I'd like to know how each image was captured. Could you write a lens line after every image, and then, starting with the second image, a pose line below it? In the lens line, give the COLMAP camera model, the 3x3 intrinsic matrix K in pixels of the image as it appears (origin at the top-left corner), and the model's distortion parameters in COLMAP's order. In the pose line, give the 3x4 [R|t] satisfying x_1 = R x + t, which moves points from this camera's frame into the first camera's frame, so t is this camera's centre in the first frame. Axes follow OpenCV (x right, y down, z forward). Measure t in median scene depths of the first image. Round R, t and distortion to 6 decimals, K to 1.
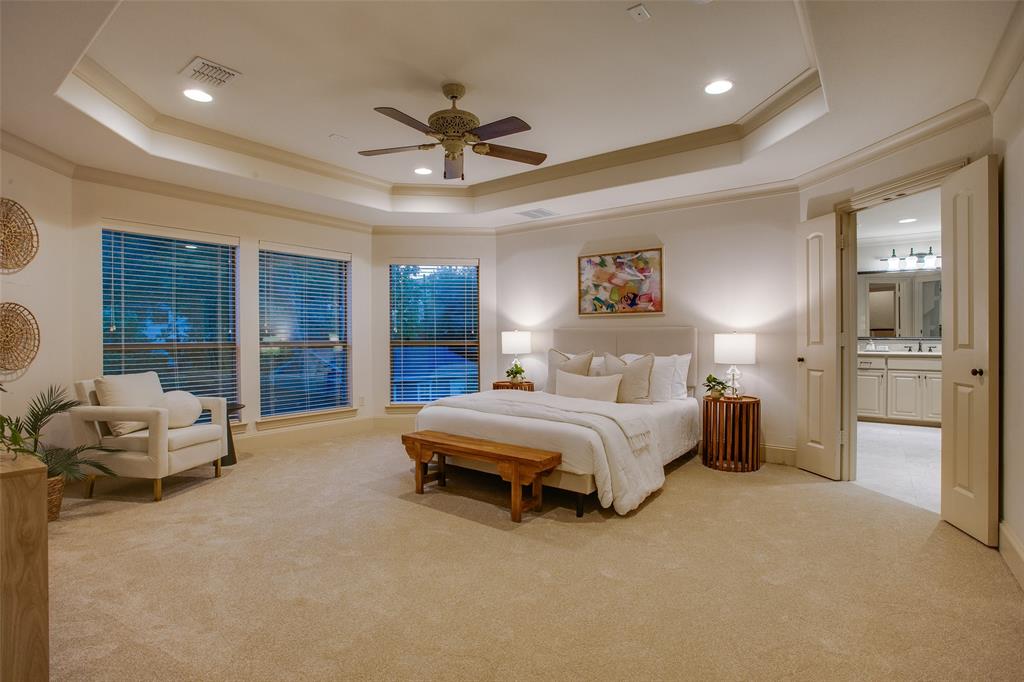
lens RADIAL K [[505.5, 0, 509.9], [0, 505.5, 339.1], [0, 0, 1]] dist [-0.071448, 0.037380]
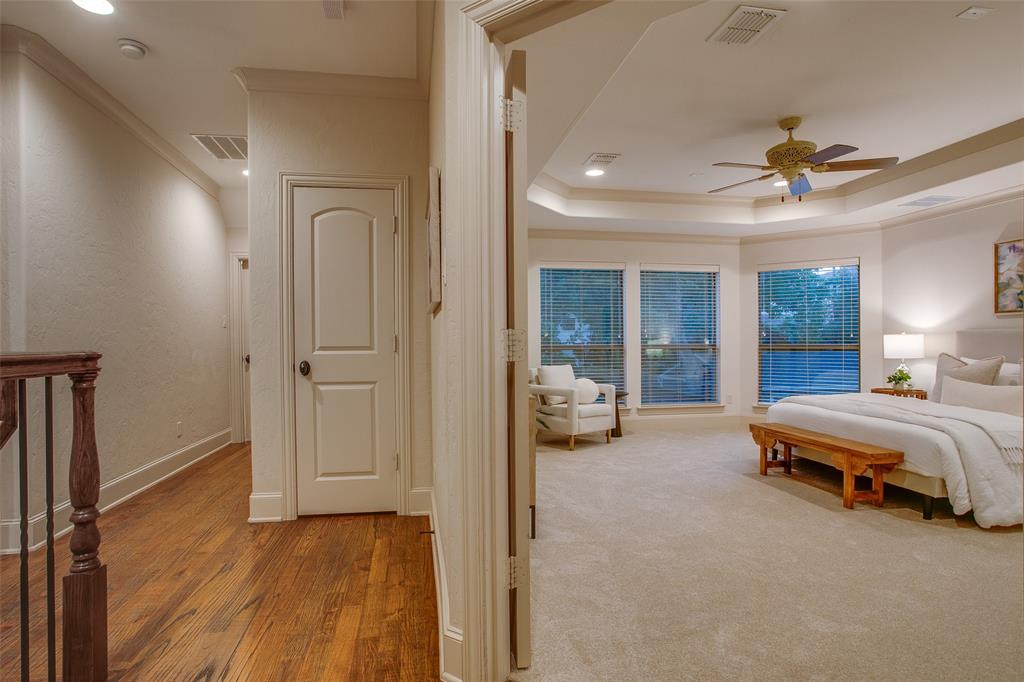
lens RADIAL K [[529.8, 0, 500.4], [0, 529.8, 338.2], [0, 0, 1]] dist [-0.044348, 0.032378]
pose [[0.733871, -0.004771, -0.679272, 0.137197], [-0.002553, 0.999949, -0.009782, 0.003978], [0.679284, 0.008913, 0.733821, -0.210261]]
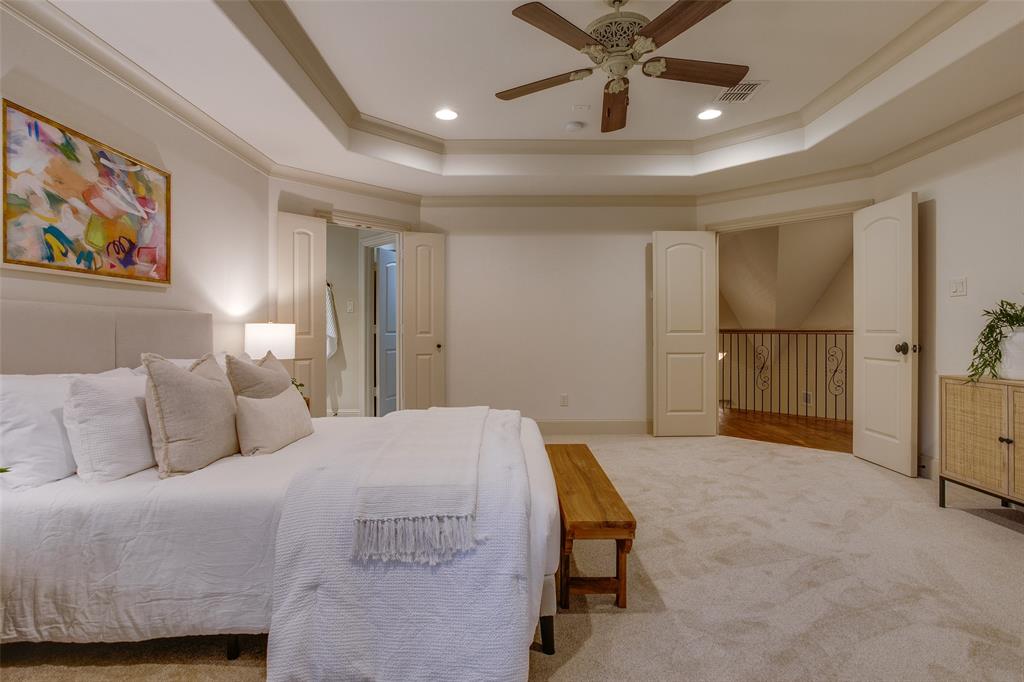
lens RADIAL K [[525.9, 0, 516.2], [0, 525.9, 339.2], [0, 0, 1]] dist [-0.075313, 0.029657]
pose [[-0.632461, -0.007259, 0.774558, -0.407871], [0.007787, 0.999846, 0.015728, 0.003293], [-0.774553, 0.015979, -0.632307, 1.058539]]
